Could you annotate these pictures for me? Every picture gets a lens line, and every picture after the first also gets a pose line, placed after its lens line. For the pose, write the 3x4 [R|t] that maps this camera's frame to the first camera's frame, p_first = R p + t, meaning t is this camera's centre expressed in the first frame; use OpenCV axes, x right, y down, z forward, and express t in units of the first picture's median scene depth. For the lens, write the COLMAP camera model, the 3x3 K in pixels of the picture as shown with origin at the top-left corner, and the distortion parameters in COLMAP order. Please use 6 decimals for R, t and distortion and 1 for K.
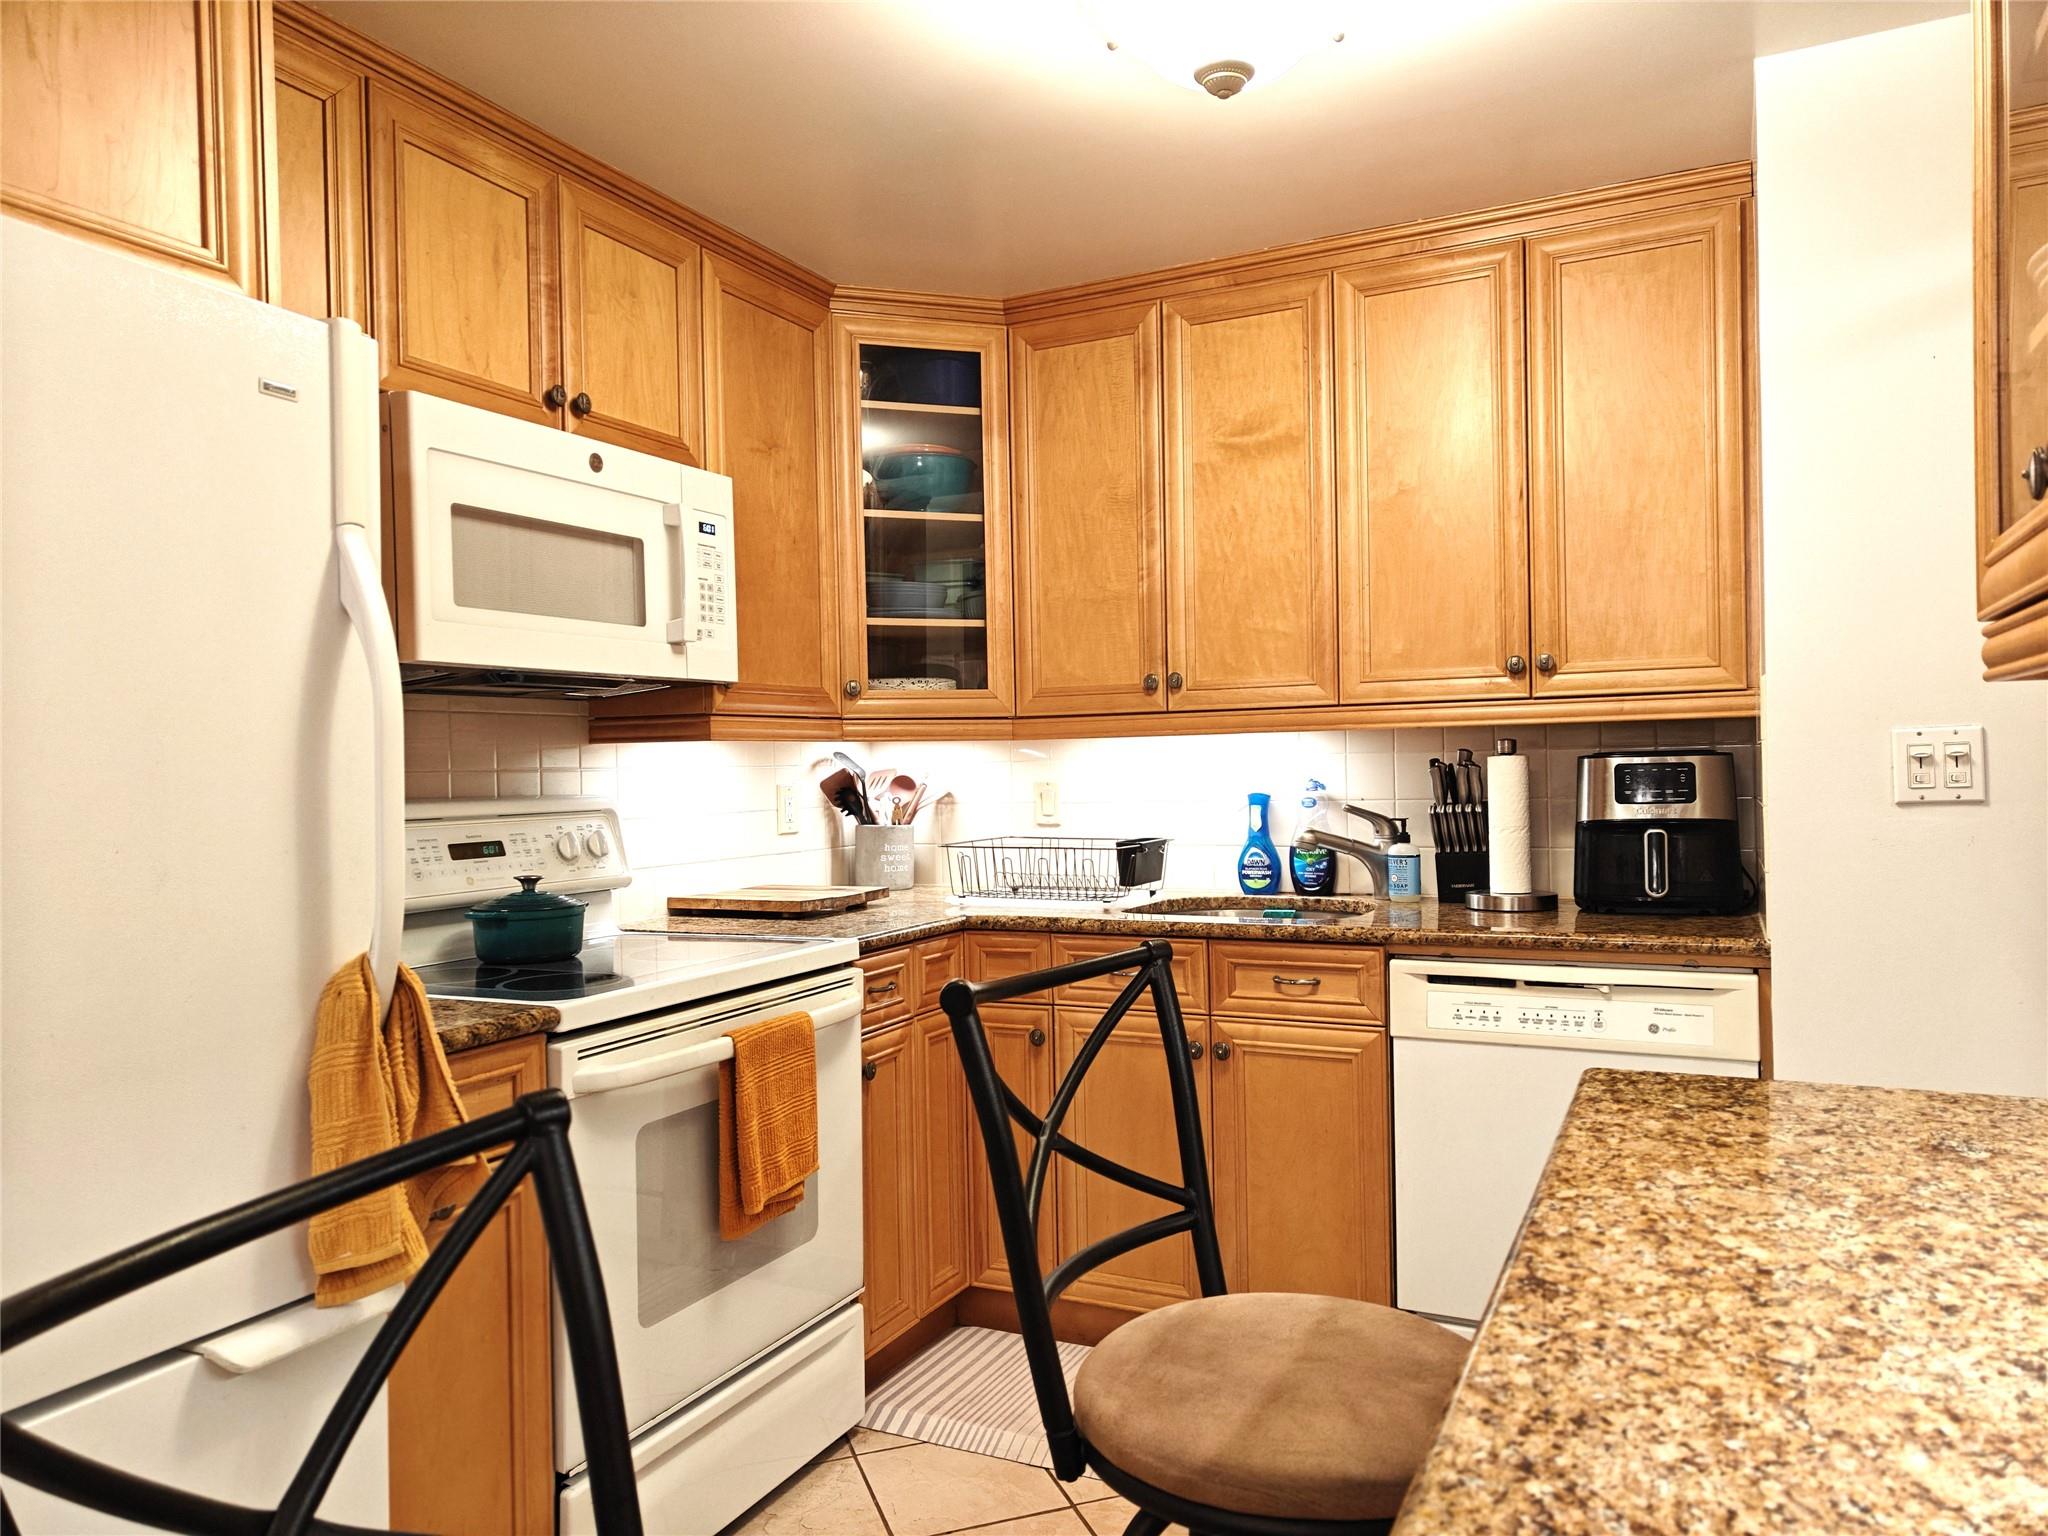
lens RADIAL K [[1412.6, 0, 1024.0], [0, 1412.6, 768.0], [0, 0, 1]] dist [0.045295, -0.035770]
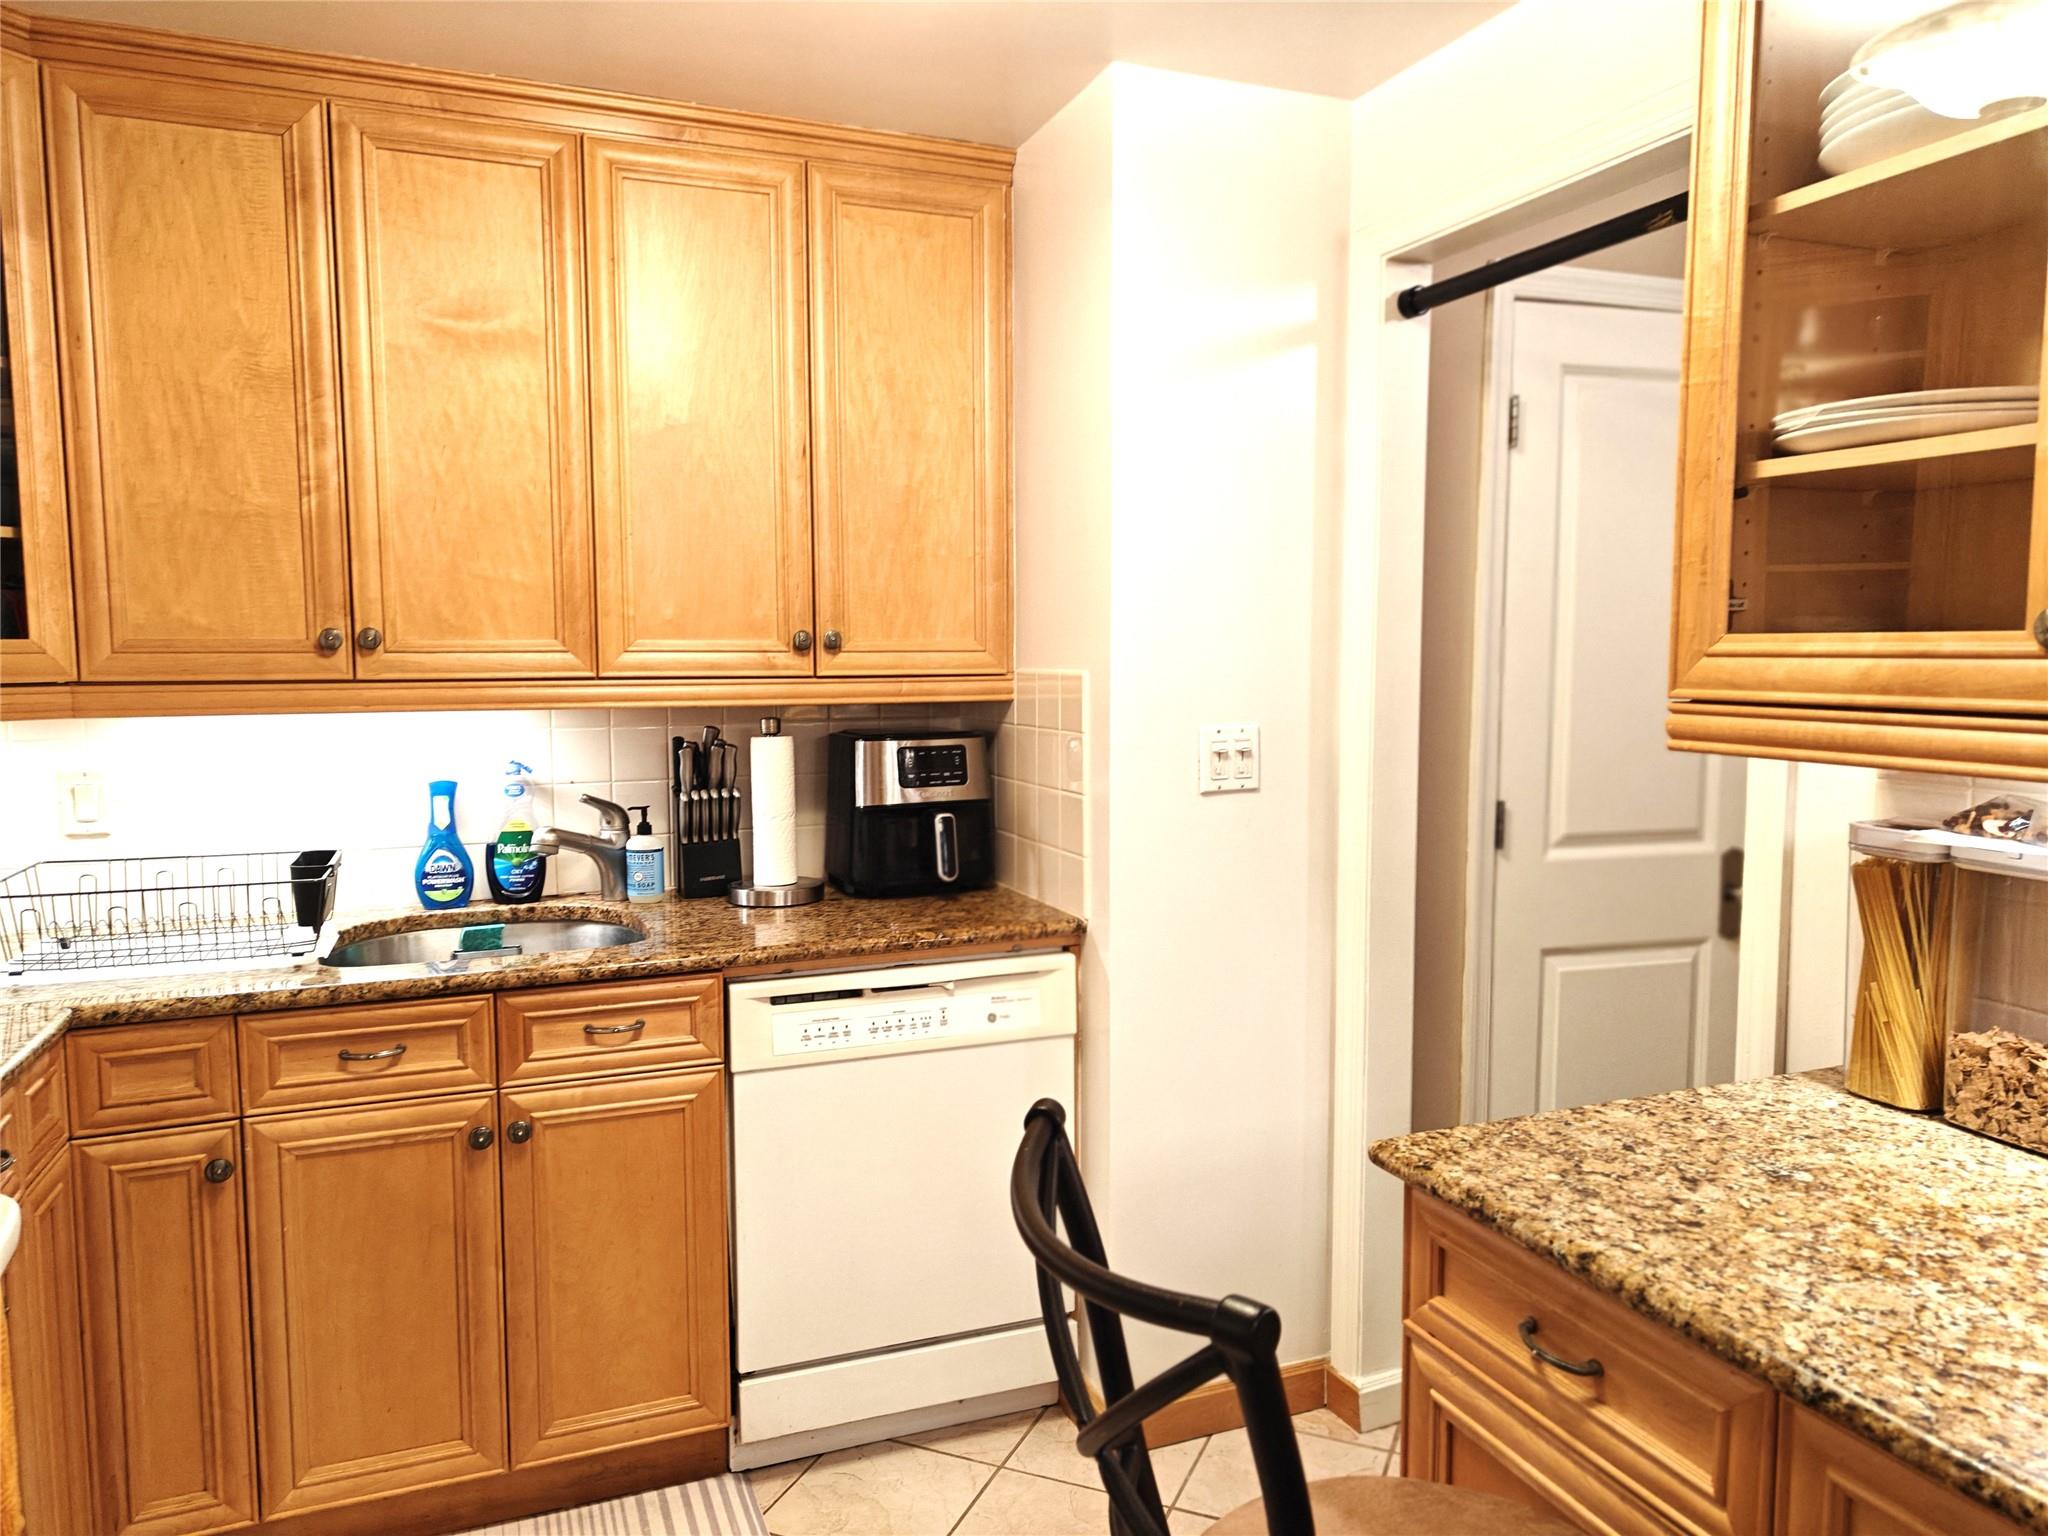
lens RADIAL K [[1412.6, 0, 1024.0], [0, 1412.6, 768.0], [0, 0, 1]] dist [0.045295, -0.035770]
pose [[0.672114, -0.042979, 0.739200, -0.218468], [-0.008841, 0.997777, 0.066052, -0.047841], [-0.740395, -0.050930, 0.670240, 0.254077]]
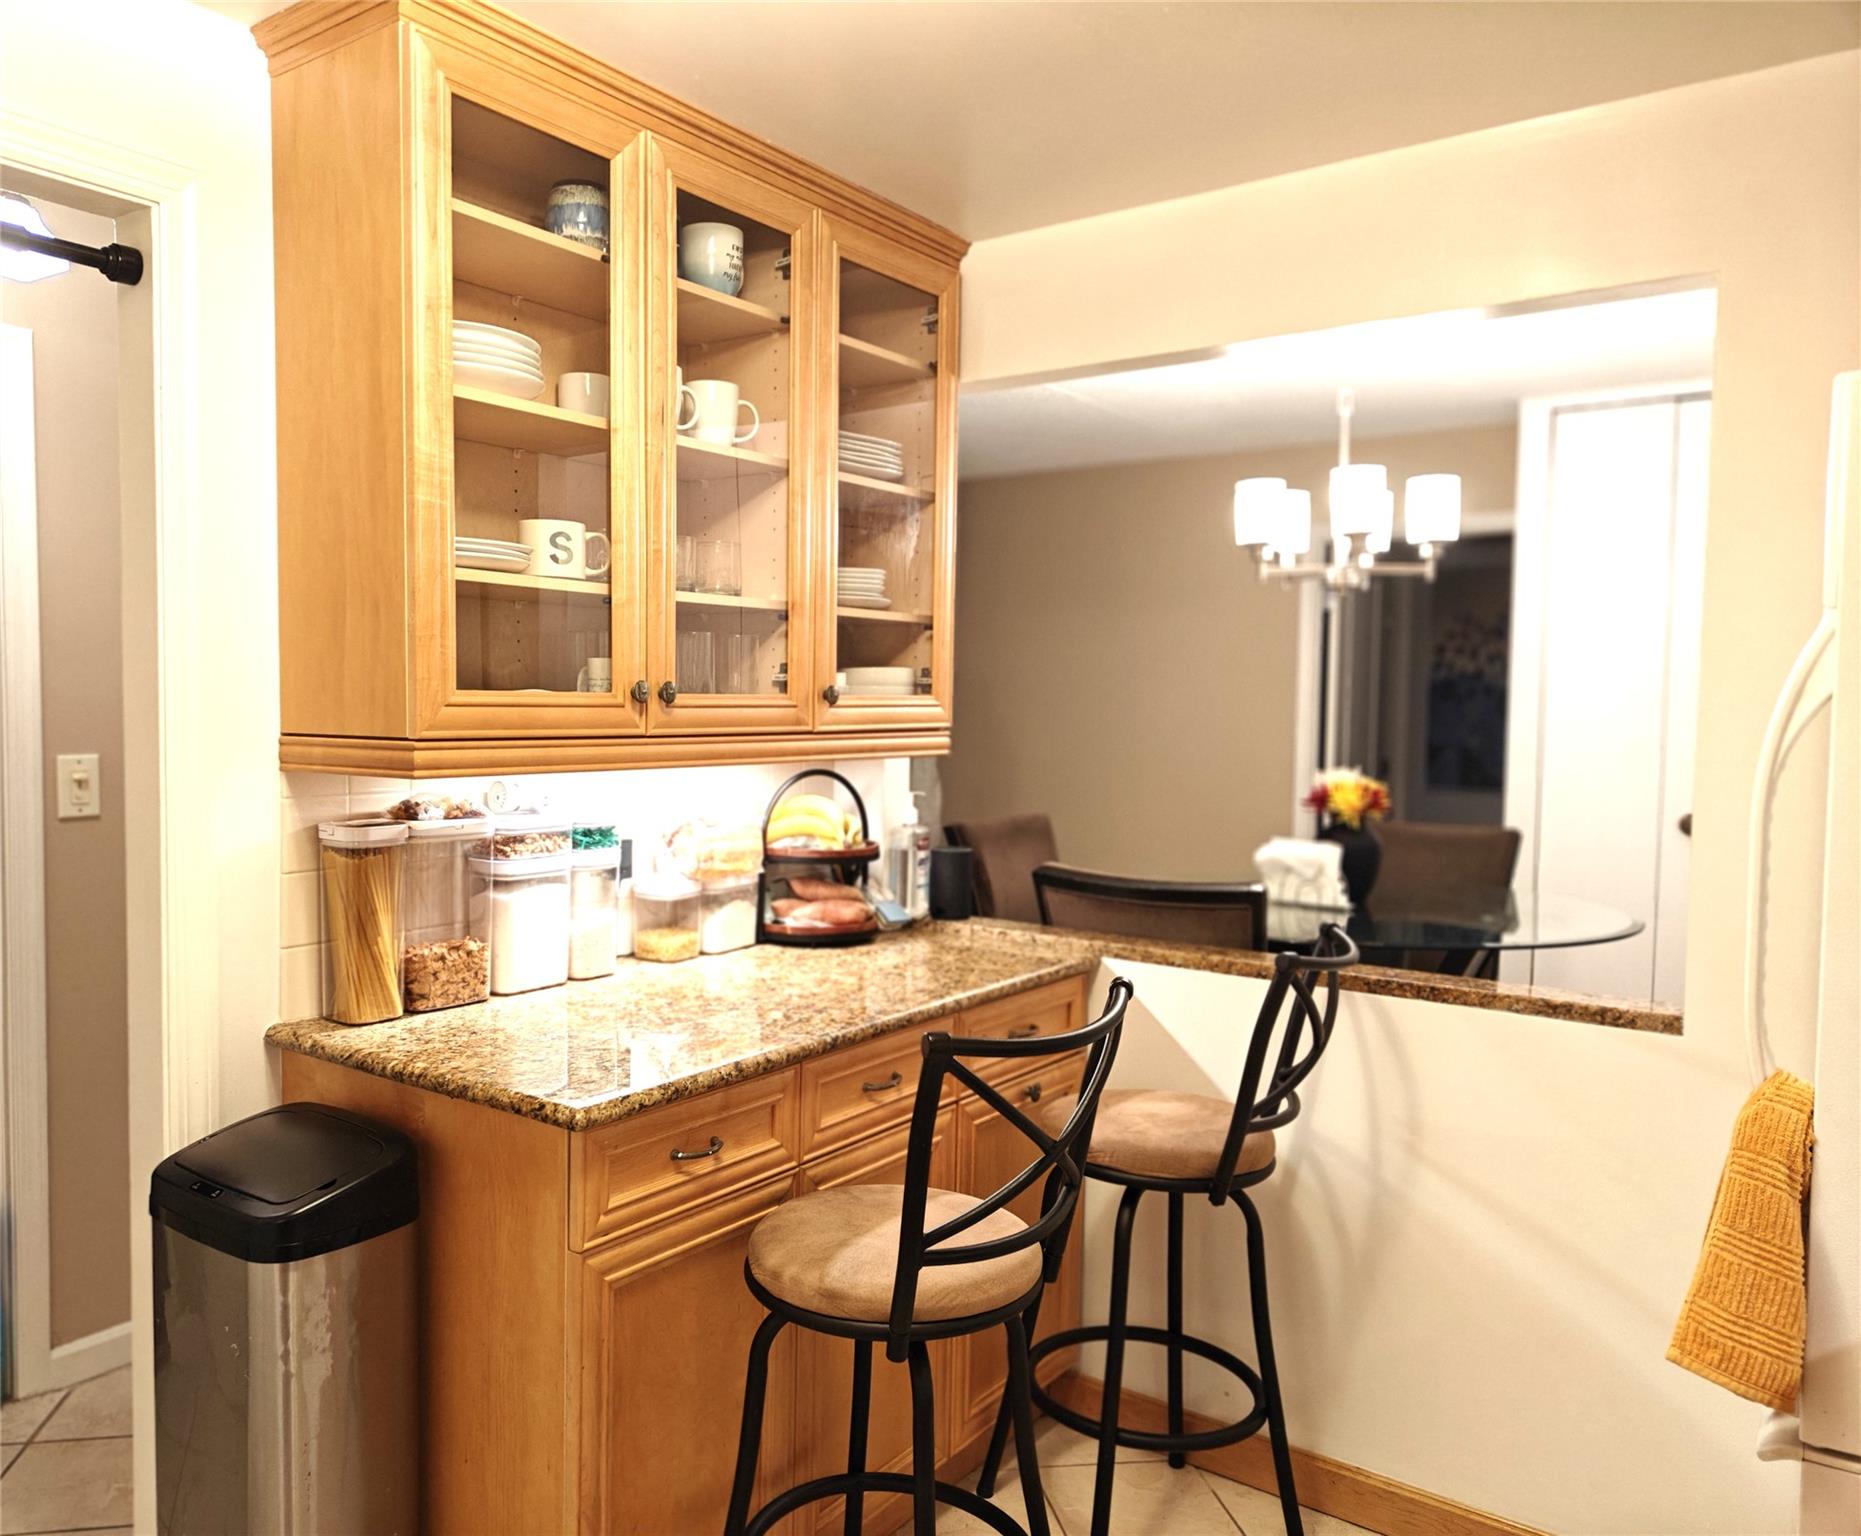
lens RADIAL K [[1385.5, 0, 930.5], [0, 1385.5, 768.0], [0, 0, 1]] dist [-0.000308, -0.000082]
pose [[-0.986916, 0.000338, 0.161232, -0.042077], [0.009084, 0.998526, 0.053514, -0.058067], [-0.160977, 0.054278, -0.985465, 0.924248]]
